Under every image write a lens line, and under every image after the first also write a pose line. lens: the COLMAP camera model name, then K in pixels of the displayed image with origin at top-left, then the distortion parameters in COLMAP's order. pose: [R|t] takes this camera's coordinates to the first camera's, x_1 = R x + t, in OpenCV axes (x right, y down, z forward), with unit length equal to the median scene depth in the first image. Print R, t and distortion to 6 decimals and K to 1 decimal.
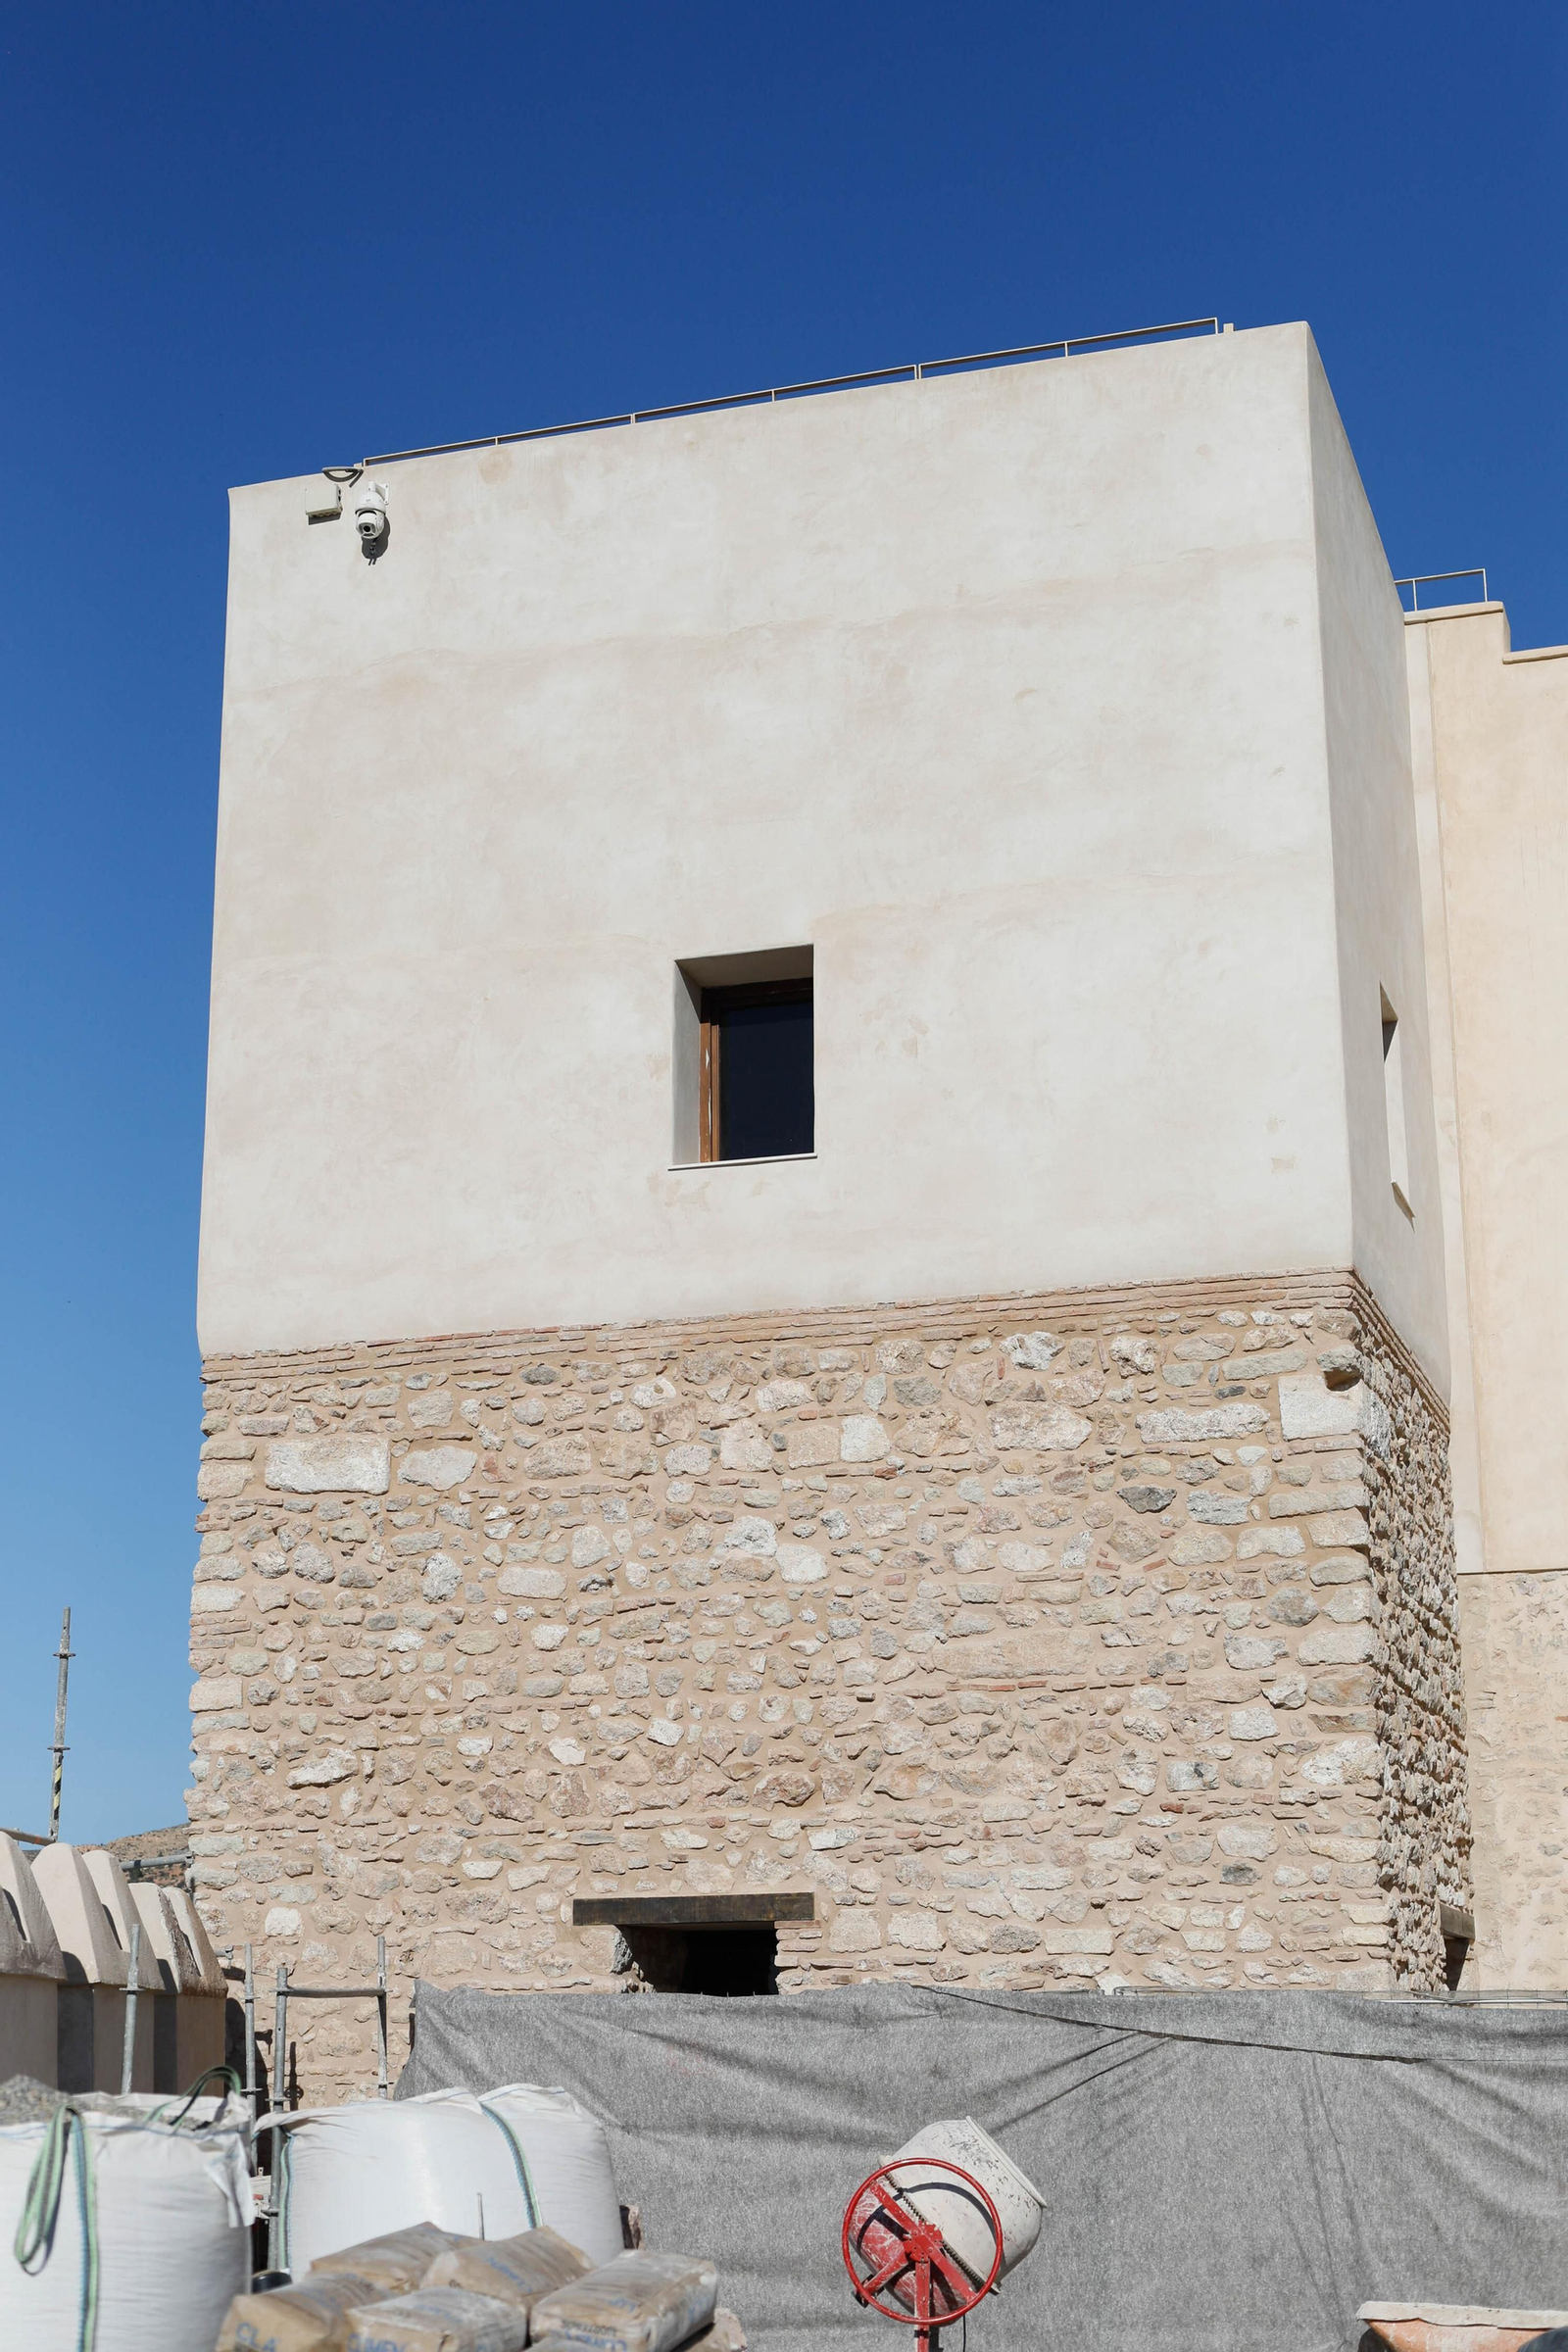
lens RADIAL K [[3383.4, 0, 784.0], [0, 3383.4, 1176.0], [0, 0, 1]] dist [-0.047457, 0.042878]
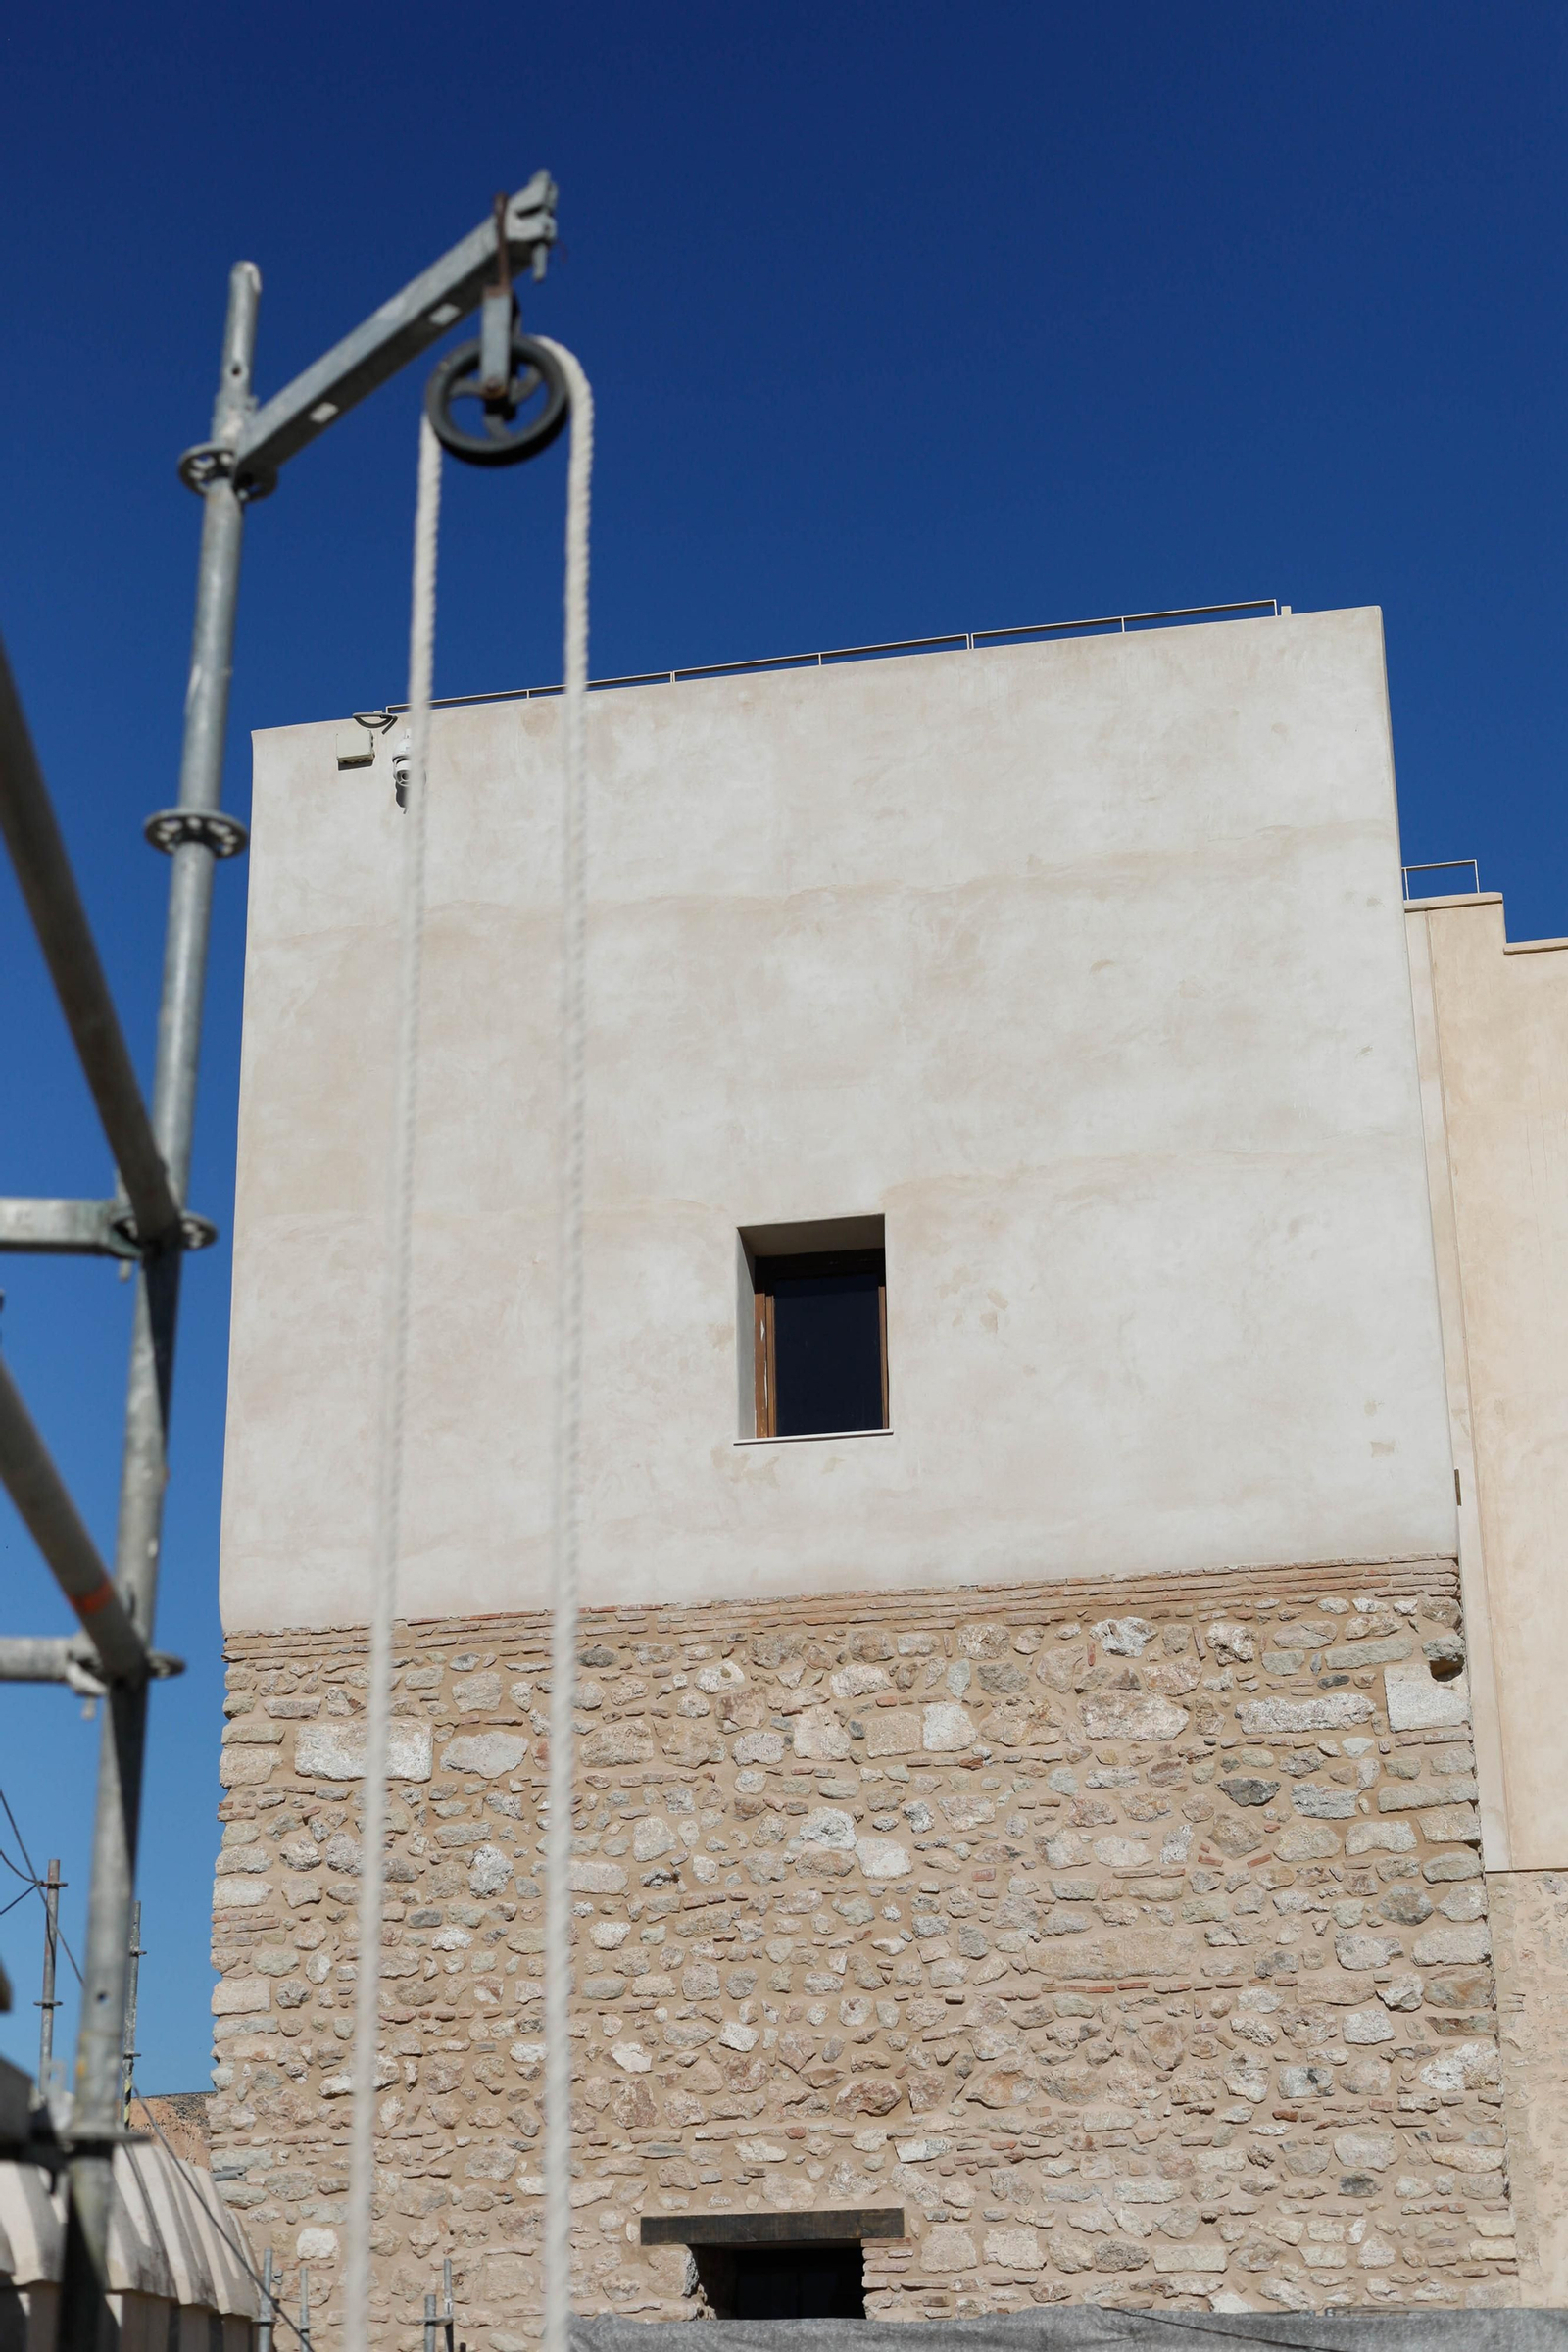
lens RADIAL K [[3383.4, 0, 784.0], [0, 3383.4, 1176.0], [0, 0, 1]] dist [-0.047457, 0.042878]
pose [[0.994064, 0.025503, 0.105768, -0.129092], [-0.016450, 0.996194, -0.085601, 0.004553], [-0.107548, 0.083353, 0.990700, 0.039328]]
